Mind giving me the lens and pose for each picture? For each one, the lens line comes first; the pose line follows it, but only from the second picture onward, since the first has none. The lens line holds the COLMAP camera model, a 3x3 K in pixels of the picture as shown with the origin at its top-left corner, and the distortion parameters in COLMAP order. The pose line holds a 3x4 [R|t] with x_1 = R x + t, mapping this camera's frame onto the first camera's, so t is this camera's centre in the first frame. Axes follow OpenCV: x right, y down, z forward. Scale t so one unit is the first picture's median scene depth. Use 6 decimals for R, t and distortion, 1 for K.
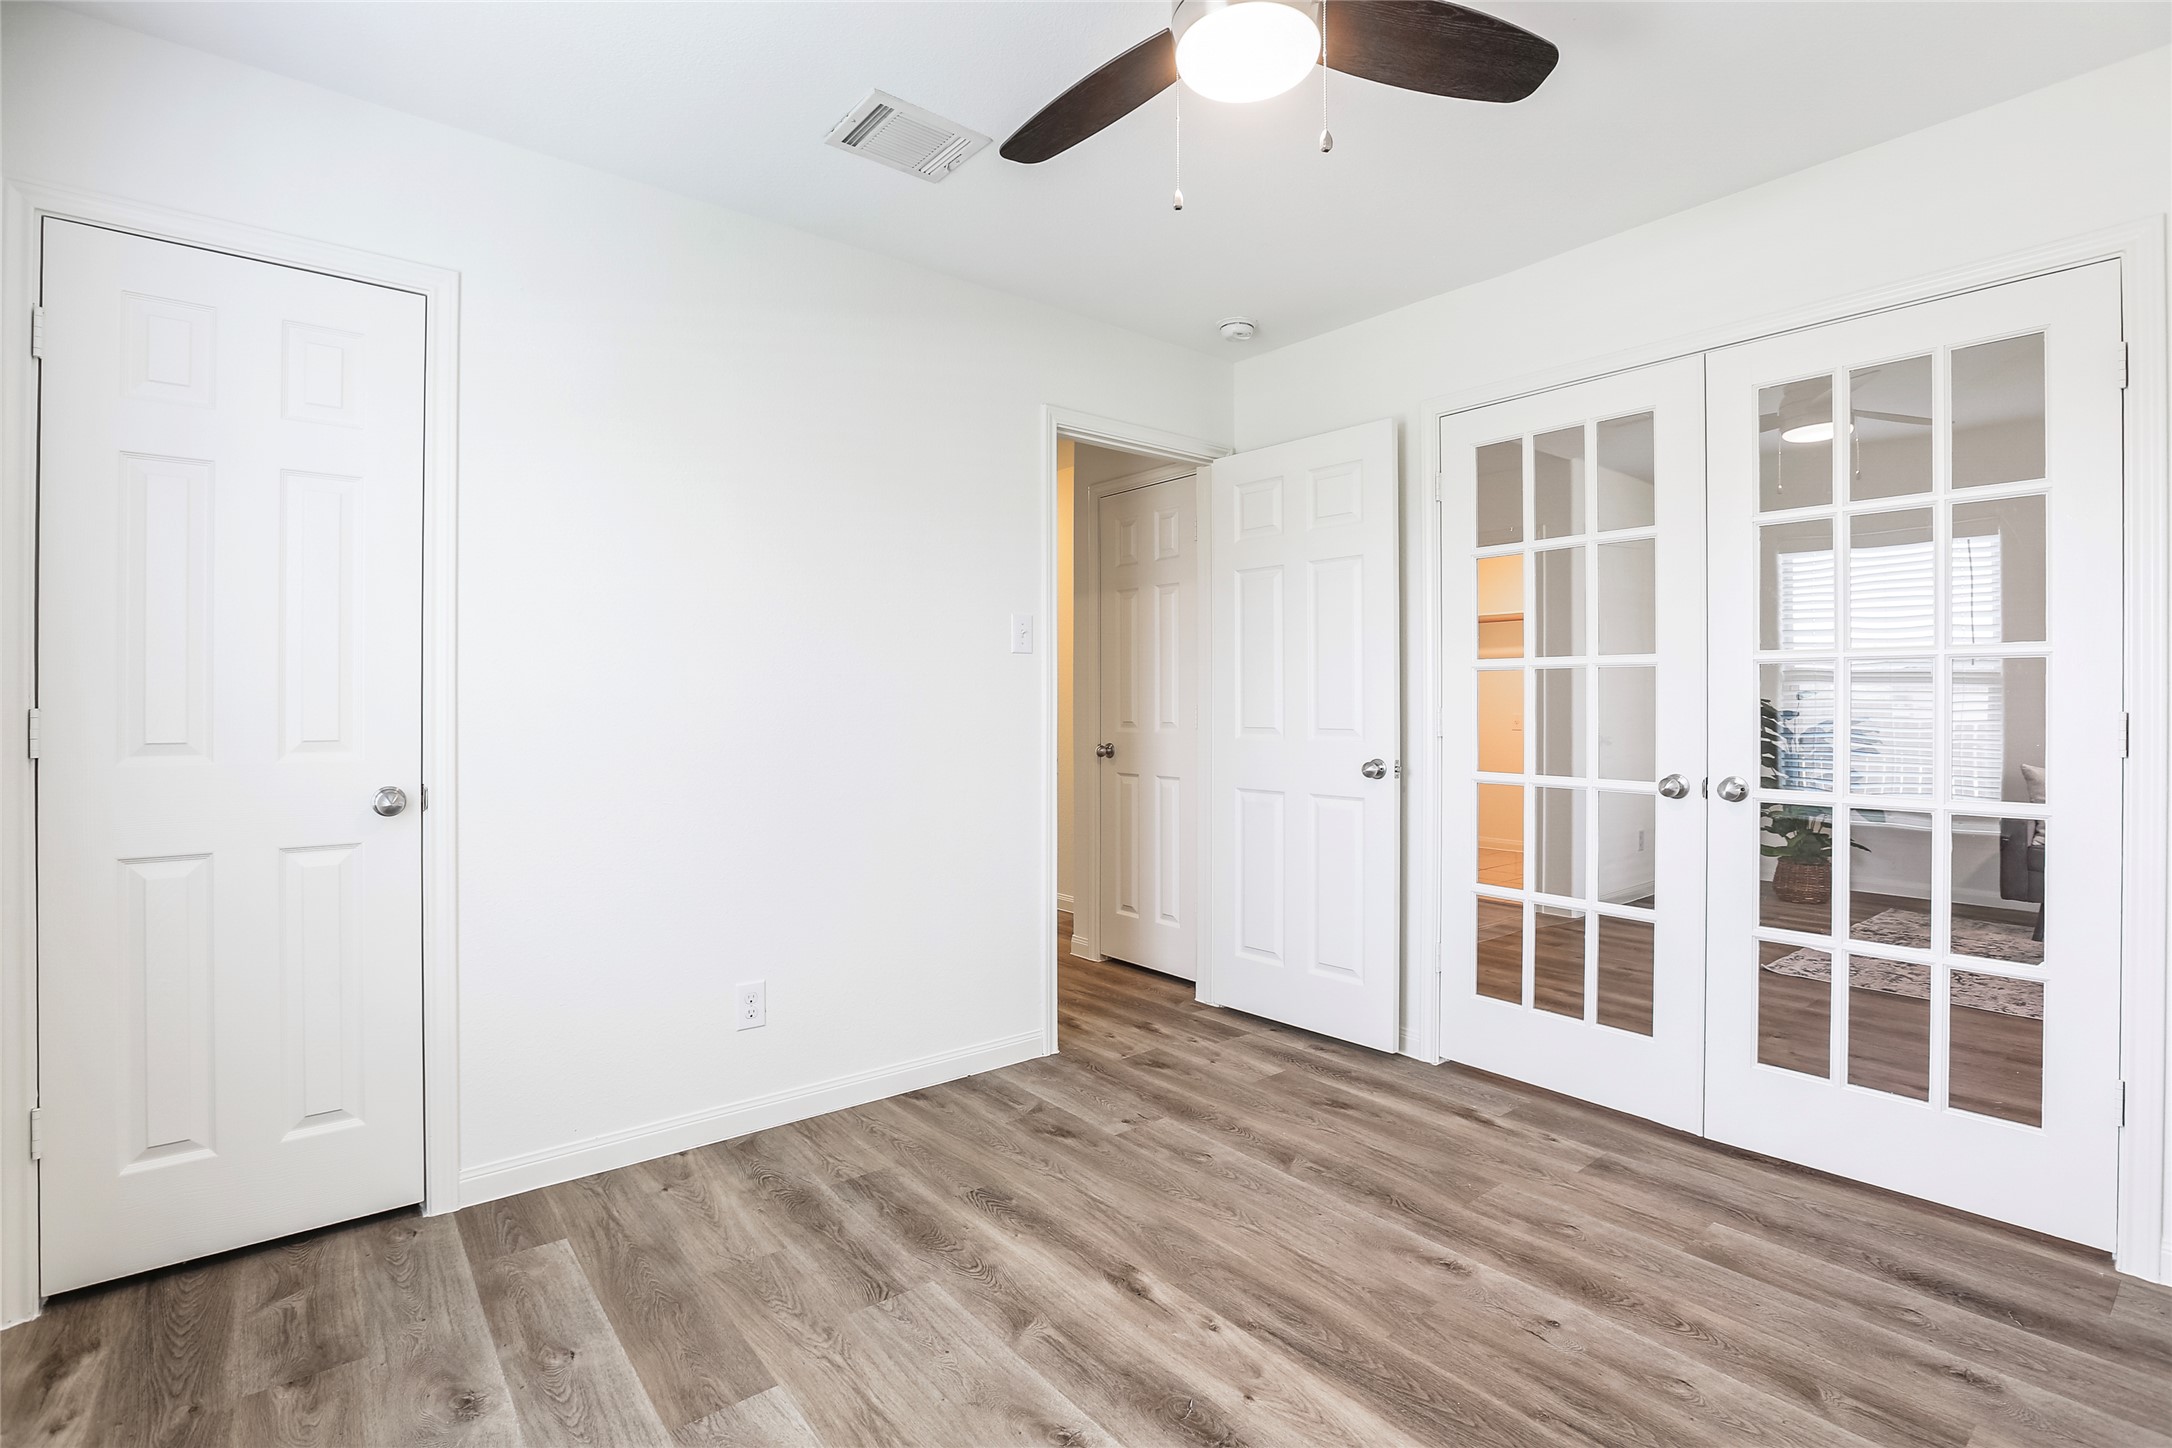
lens RADIAL K [[993.8, 0, 1102.0], [0, 993.8, 710.8], [0, 0, 1]] dist [-0.046169, 0.011875]
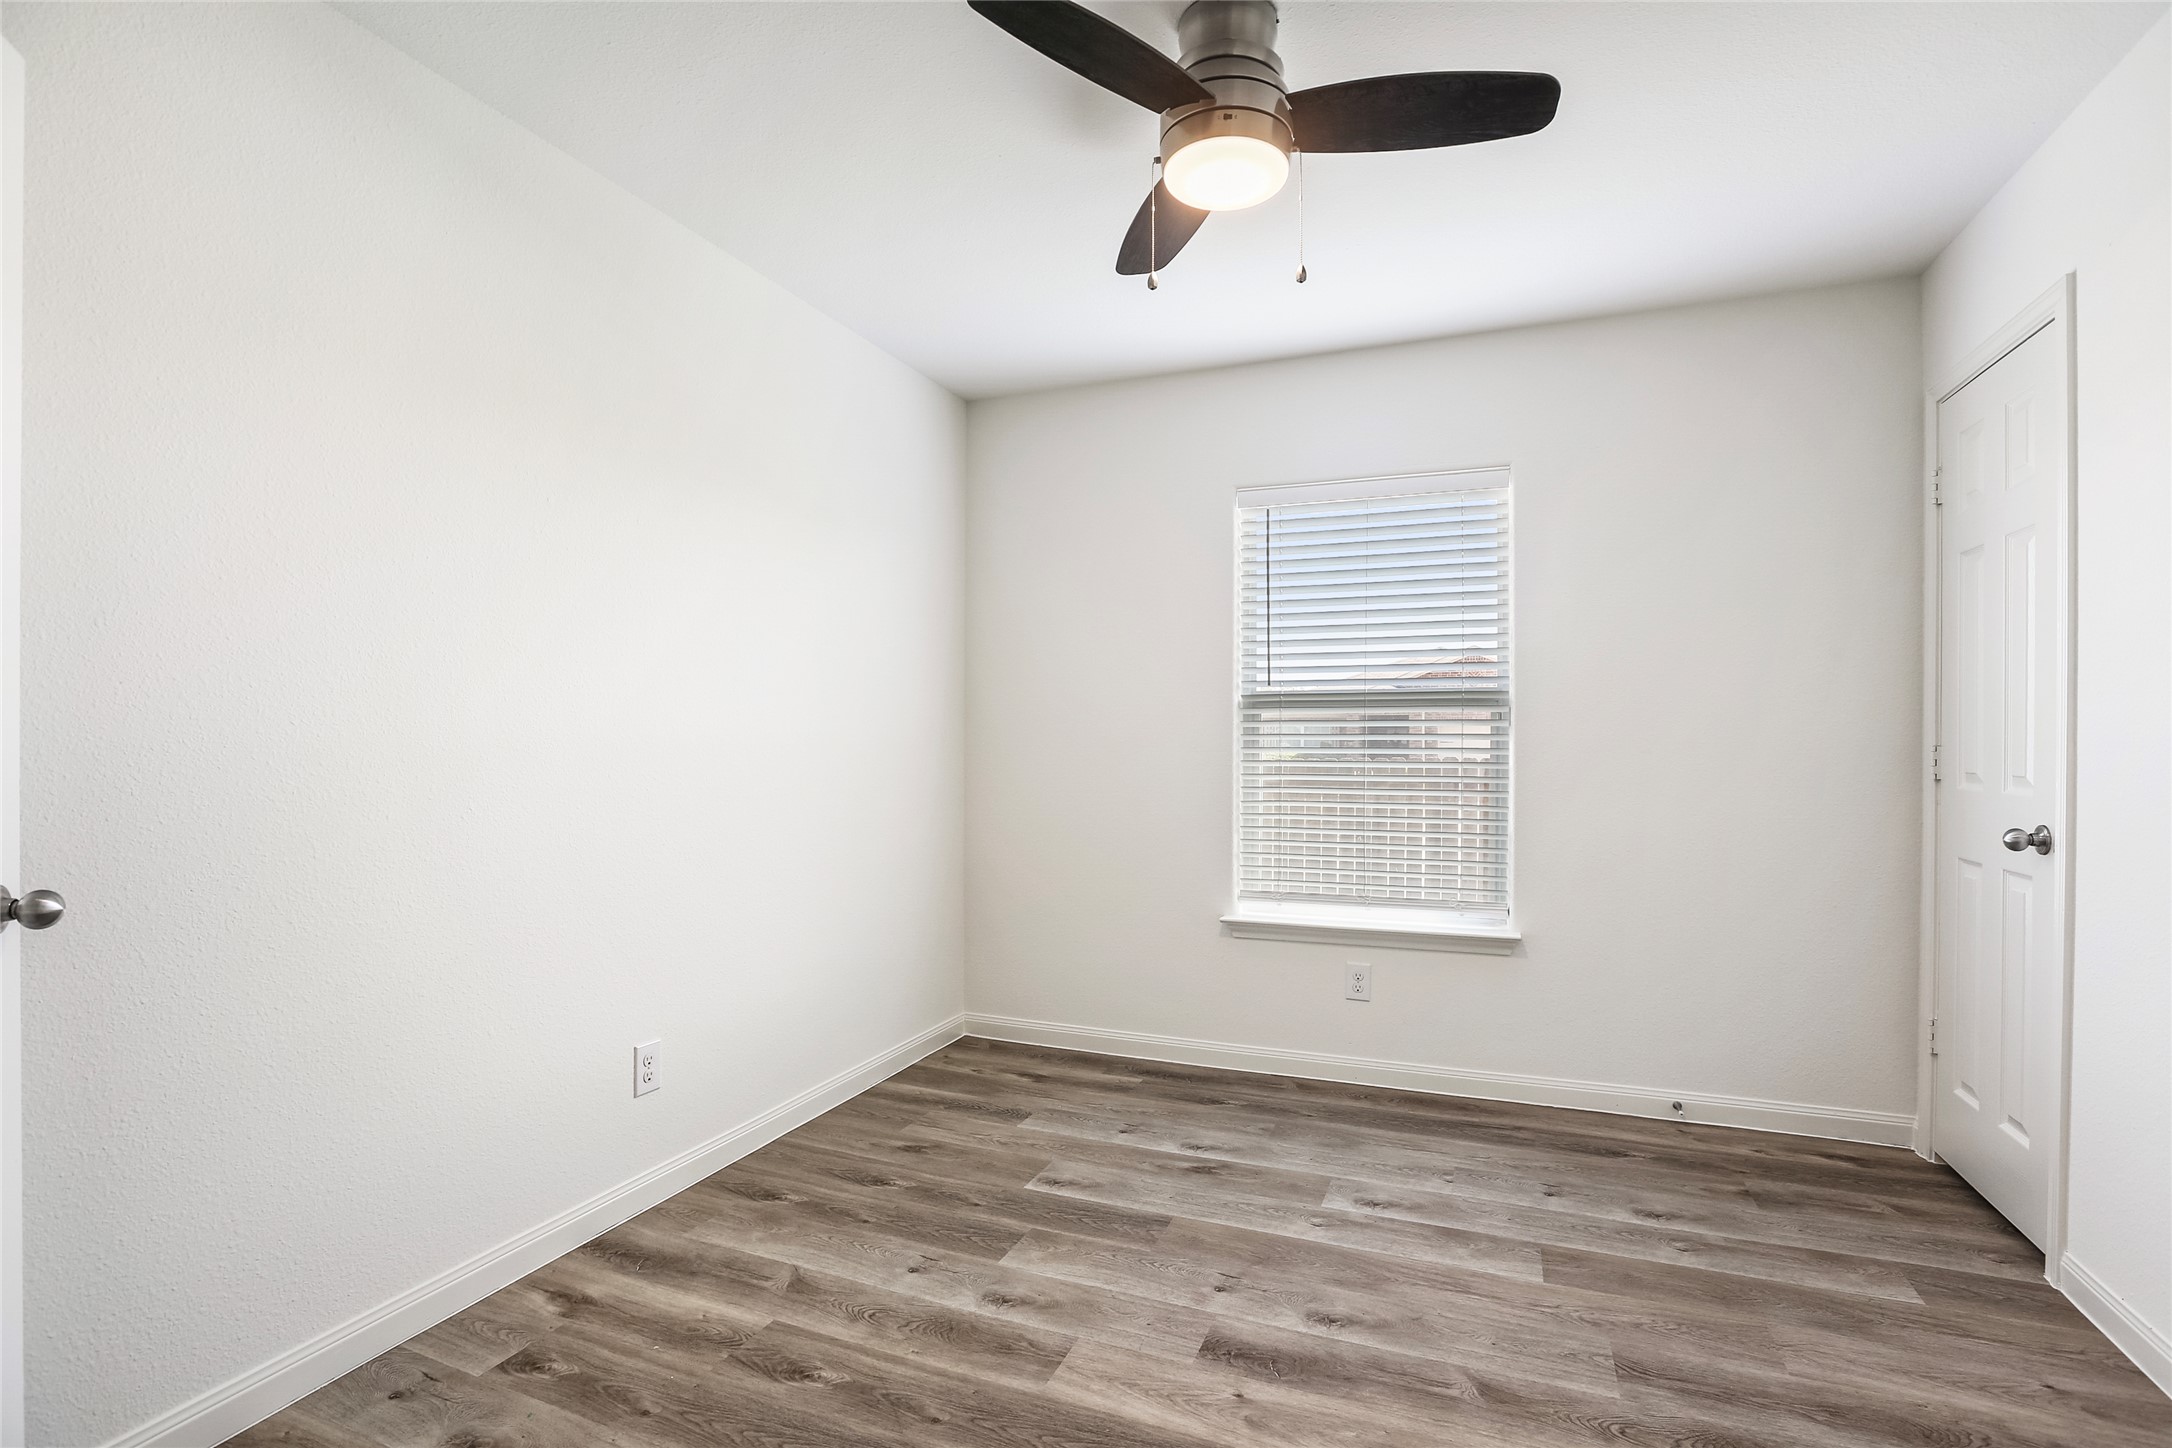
lens RADIAL K [[993.8, 0, 1081.8], [0, 993.8, 735.4], [0, 0, 1]] dist [-0.046169, 0.011875]
pose [[-0.881250, -0.003675, -0.472637, 0.743425], [-0.007125, 0.999959, 0.005509, -0.016682], [0.472598, 0.008222, -0.881240, 1.705996]]
